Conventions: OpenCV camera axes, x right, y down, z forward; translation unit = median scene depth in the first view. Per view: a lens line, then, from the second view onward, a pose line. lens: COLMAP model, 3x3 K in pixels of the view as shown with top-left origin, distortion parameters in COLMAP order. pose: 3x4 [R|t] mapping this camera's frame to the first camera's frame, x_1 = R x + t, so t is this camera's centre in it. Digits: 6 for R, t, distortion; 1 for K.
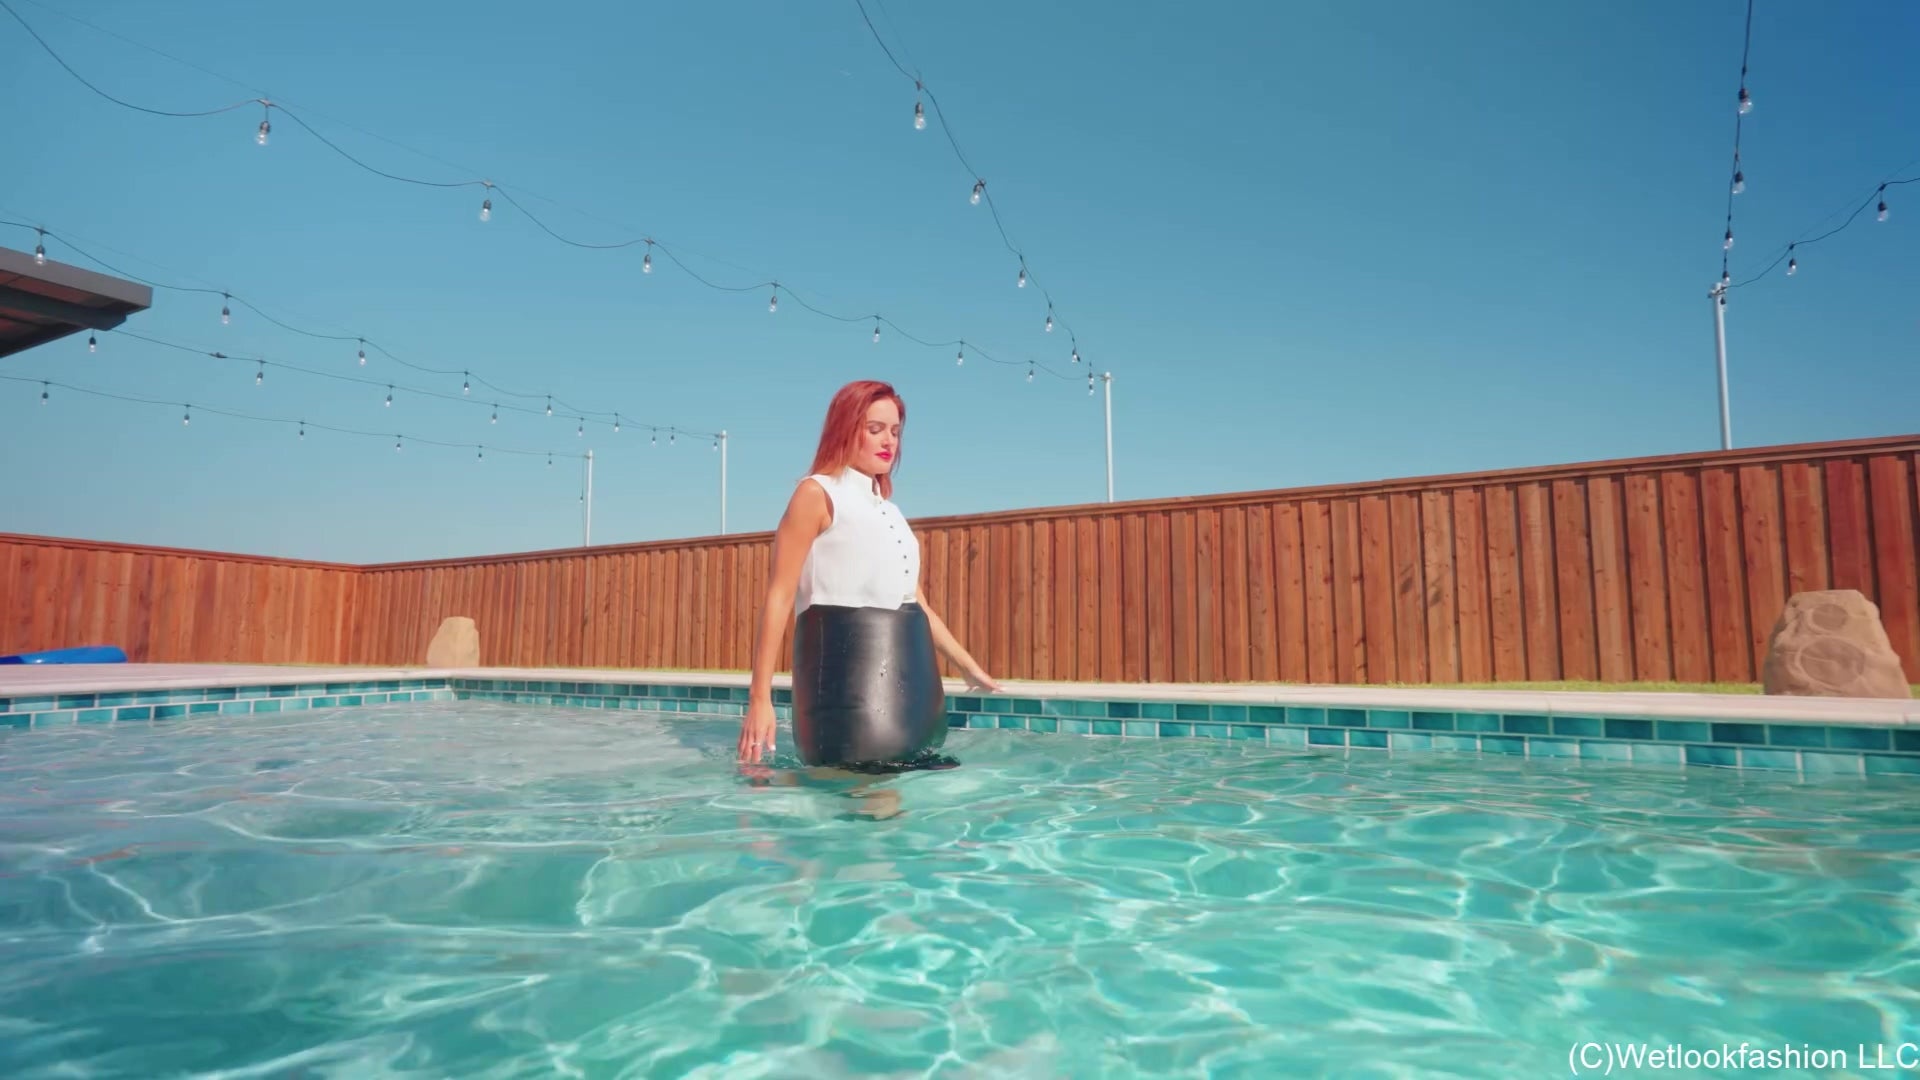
lens RADIAL K [[1007.8, 0, 980.8], [0, 1007.8, 535.5], [0, 0, 1]] dist [-0.015499, 0.012202]
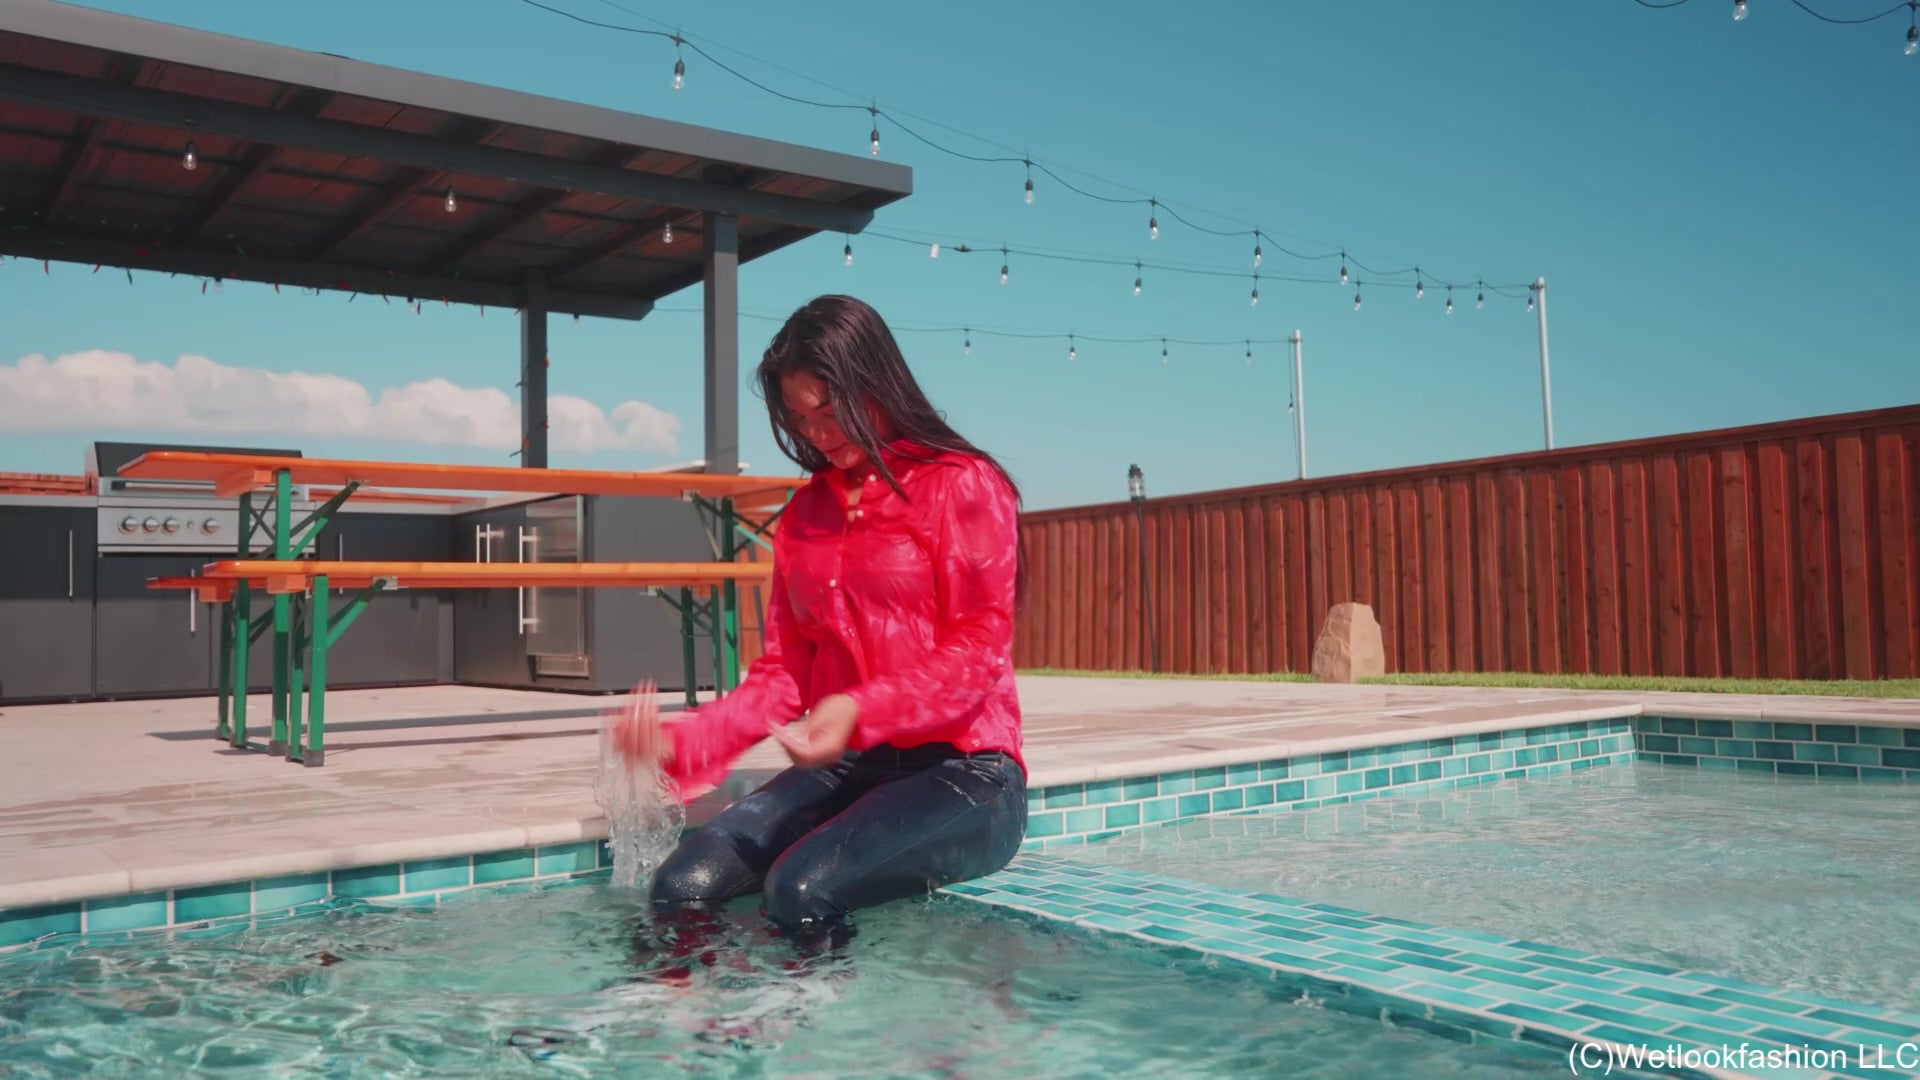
lens RADIAL K [[1590.0, 0, 977.9], [0, 1590.0, 532.6], [0, 0, 1]] dist [0.033338, 0.006153]
pose [[0.911894, -0.042381, -0.408233, -0.225350], [0.067158, 0.996656, 0.046547, -0.022490], [0.404895, -0.069862, 0.911690, -0.040620]]
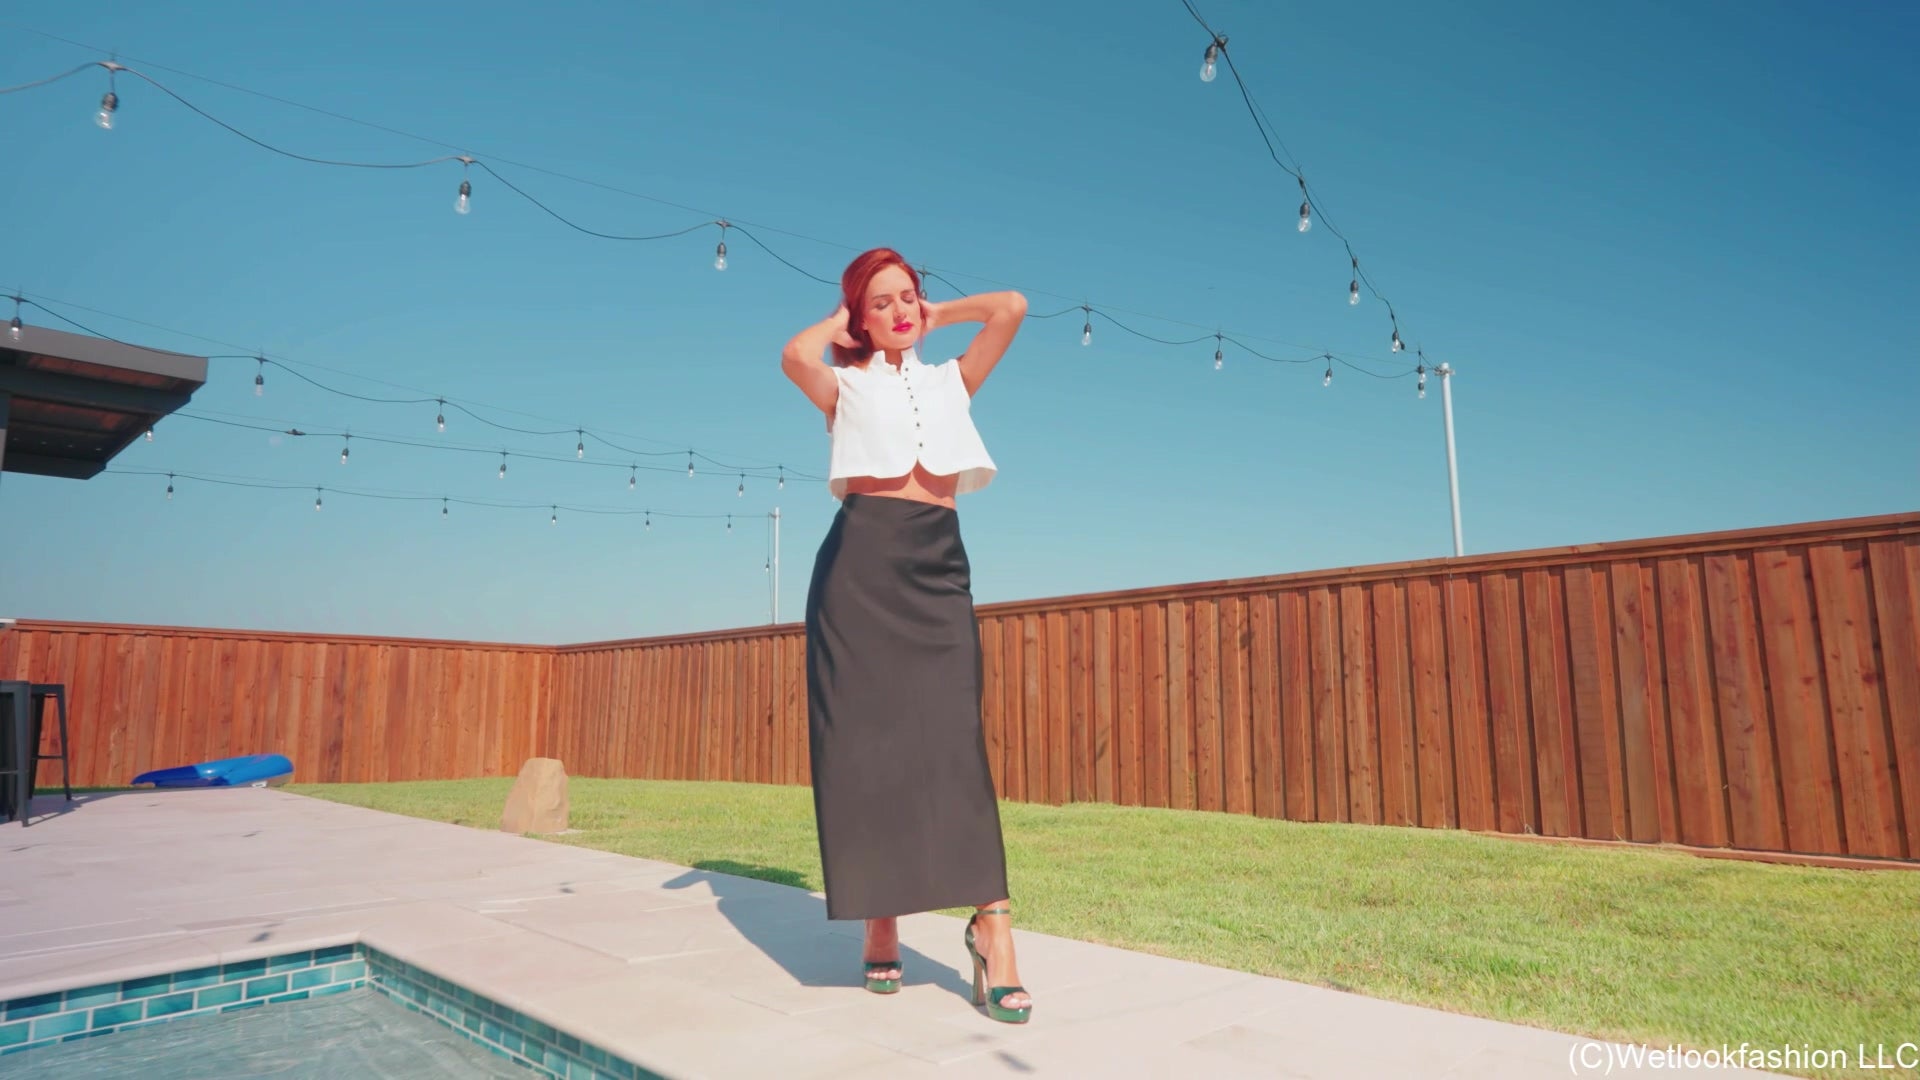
lens RADIAL K [[1124.3, 0, 955.0], [0, 1124.3, 536.2], [0, 0, 1]] dist [-0.010706, 0.013091]
pose [[0.961646, -0.044222, -0.270705, 0.008807], [0.035863, 0.998717, -0.035751, -0.031775], [0.271939, 0.024672, 0.961998, 0.198619]]
